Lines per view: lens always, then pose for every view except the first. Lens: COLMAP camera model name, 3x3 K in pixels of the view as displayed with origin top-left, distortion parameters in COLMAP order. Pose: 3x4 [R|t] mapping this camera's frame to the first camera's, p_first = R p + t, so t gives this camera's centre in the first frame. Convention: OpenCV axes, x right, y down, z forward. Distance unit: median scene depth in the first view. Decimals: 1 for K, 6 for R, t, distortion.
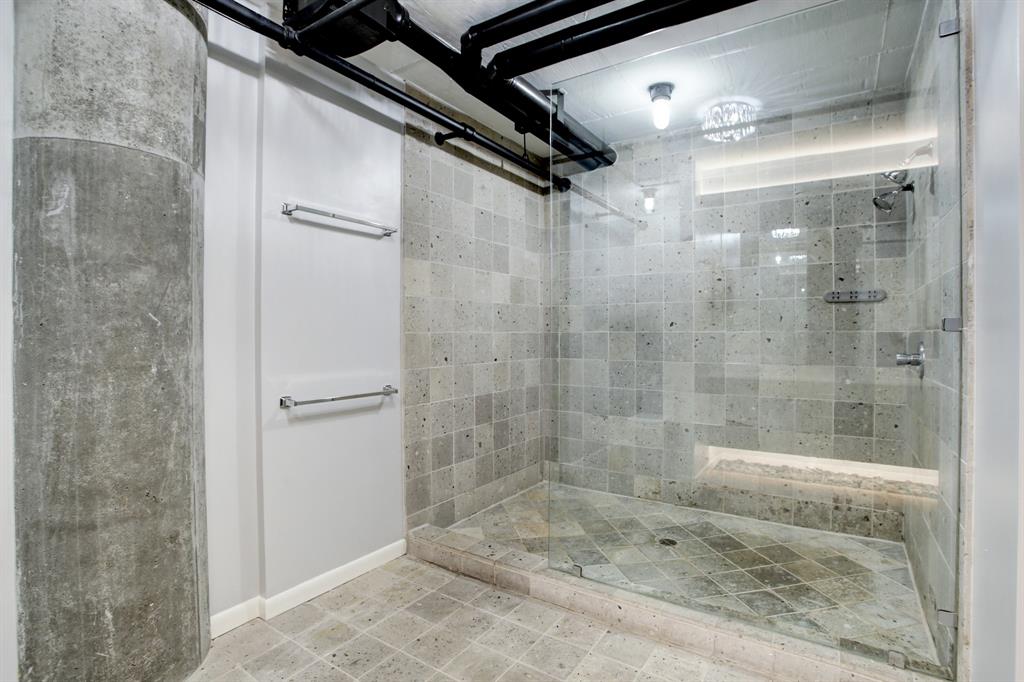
lens RADIAL K [[510.5, 0, 515.4], [0, 510.5, 337.0], [0, 0, 1]] dist [-0.056839, 0.006713]
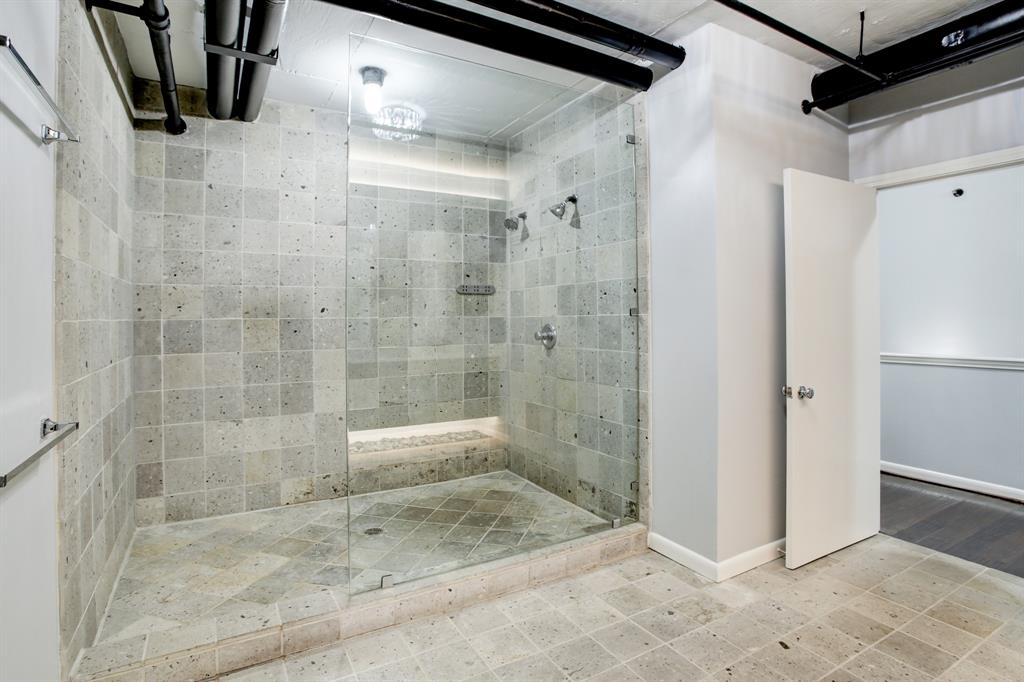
lens RADIAL K [[510.5, 0, 527.6], [0, 510.5, 312.2], [0, 0, 1]] dist [-0.056839, 0.006713]
pose [[0.448901, 0.007256, 0.893552, -0.420648], [0.015061, 0.999764, -0.015685, -0.000644], [-0.893455, 0.020499, 0.448686, 0.267087]]
